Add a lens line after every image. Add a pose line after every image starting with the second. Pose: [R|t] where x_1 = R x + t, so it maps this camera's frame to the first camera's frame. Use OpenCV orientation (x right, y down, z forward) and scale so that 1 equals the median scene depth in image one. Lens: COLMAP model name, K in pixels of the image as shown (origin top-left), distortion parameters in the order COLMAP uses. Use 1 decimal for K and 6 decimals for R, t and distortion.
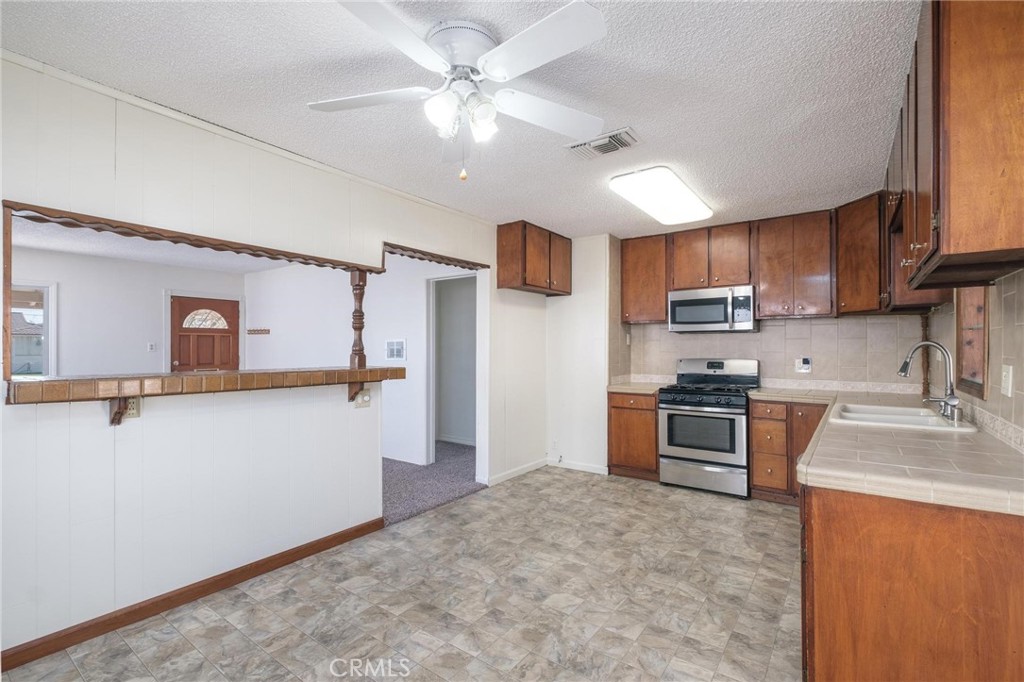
lens RADIAL K [[456.3, 0, 512.5], [0, 456.3, 345.4], [0, 0, 1]] dist [0.001544, -0.000851]
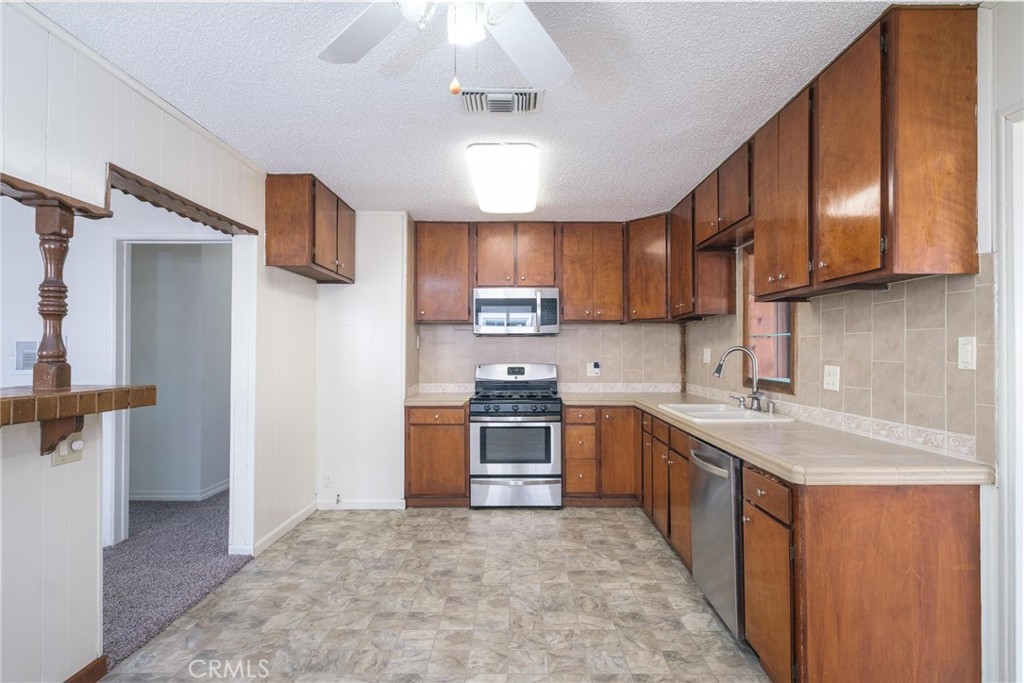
lens RADIAL K [[524.1, 0, 513.5], [0, 524.1, 346.7], [0, 0, 1]] dist [0.003555, 0.001036]
pose [[0.809990, 0.006537, 0.586408, -0.219143], [-0.003764, 0.999975, -0.005948, 0.001034], [-0.586432, 0.002610, 0.809994, 0.158343]]
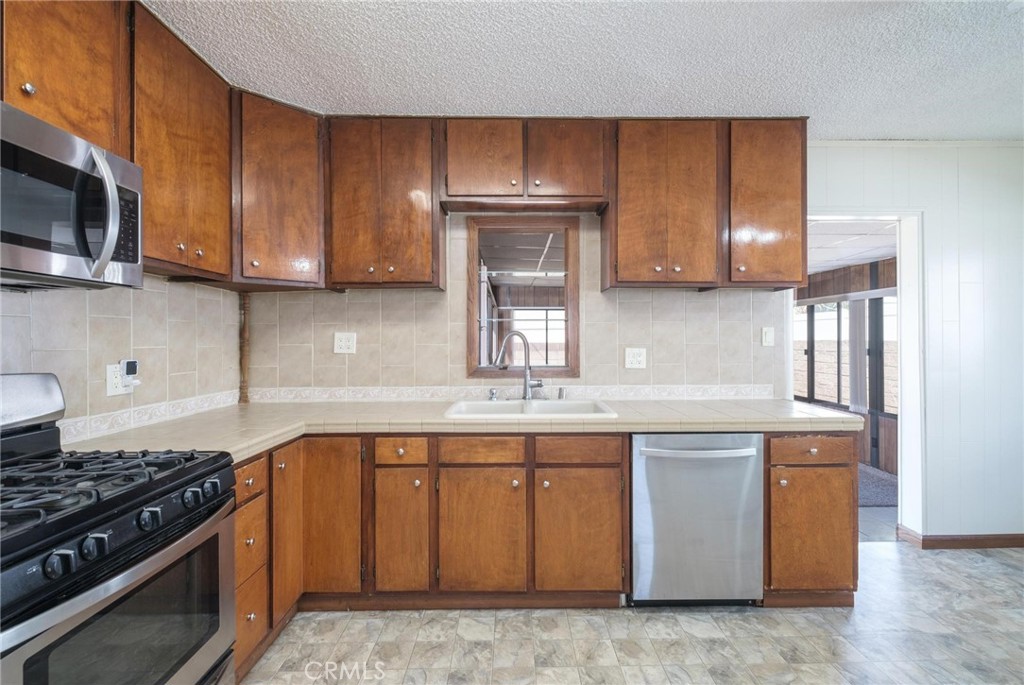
lens RADIAL K [[447.2, 0, 515.2], [0, 447.2, 339.3], [0, 0, 1]] dist [0.001176, -0.014845]
pose [[-0.603784, 0.002877, 0.797143, 0.067761], [0.000369, 0.999994, -0.003330, 0.008557], [-0.797148, -0.001716, -0.603782, 1.025768]]
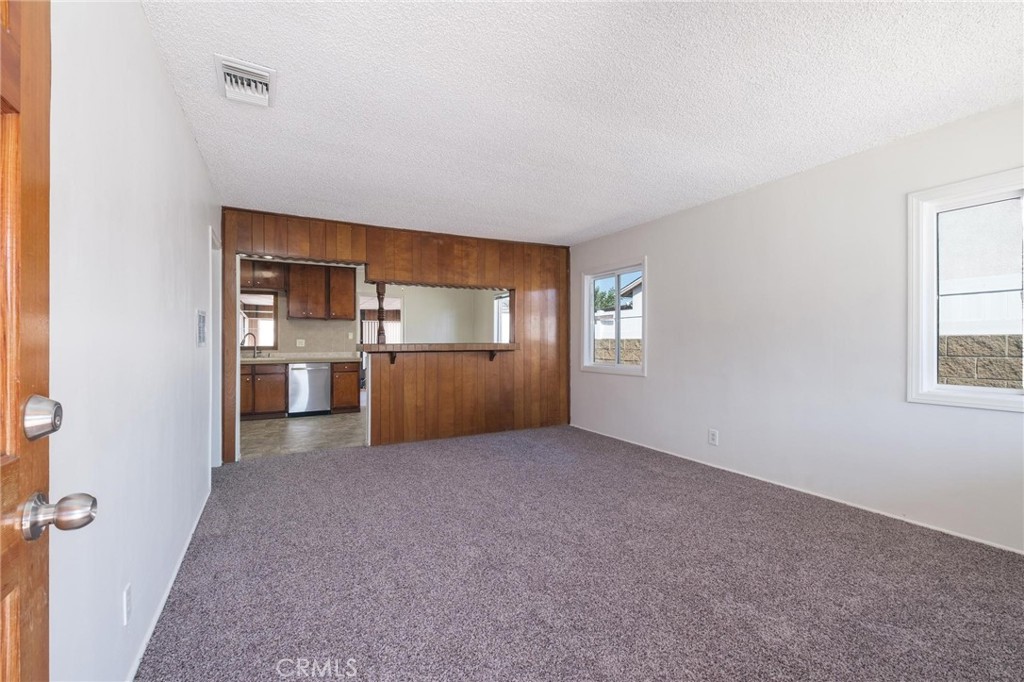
lens RADIAL K [[444.2, 0, 528.7], [0, 444.2, 341.7], [0, 0, 1]] dist [-0.001526, -0.000270]
pose [[-0.914981, 0.002991, 0.403486, -1.190343], [0.001024, 0.999987, -0.005092, 0.039865], [-0.403496, -0.004245, -0.914972, 1.834476]]
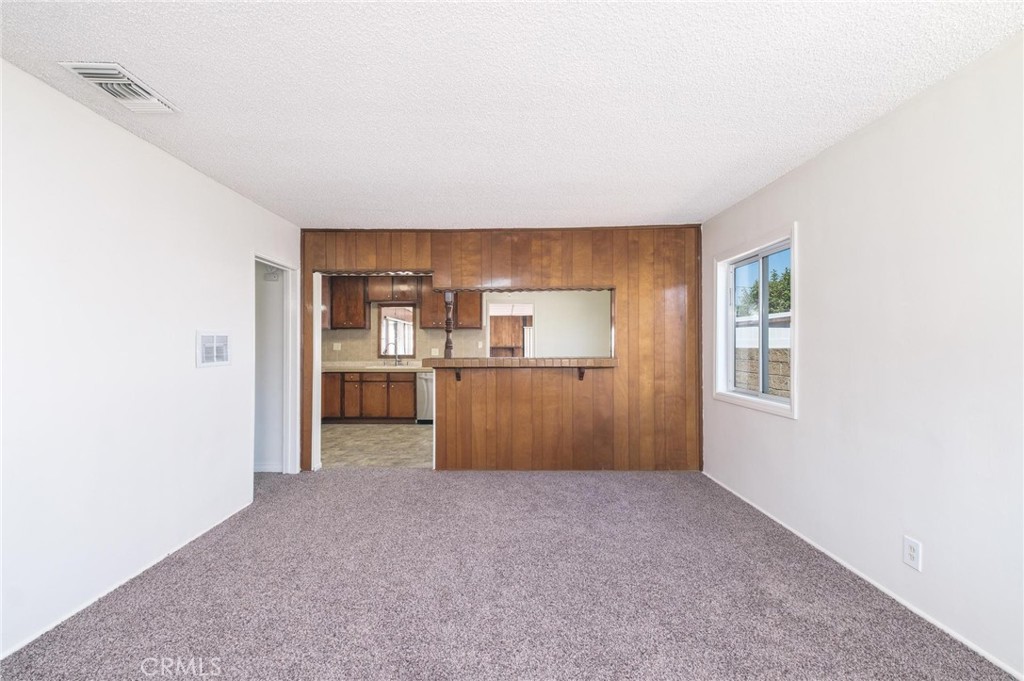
lens RADIAL K [[449.4, 0, 506.7], [0, 449.4, 340.5], [0, 0, 1]] dist [0.000957, -0.000478]
pose [[-0.592534, 0.007768, 0.805508, -1.323283], [-0.002948, 0.999926, -0.011812, 0.005825], [-0.805540, -0.009374, -0.592467, 1.405207]]
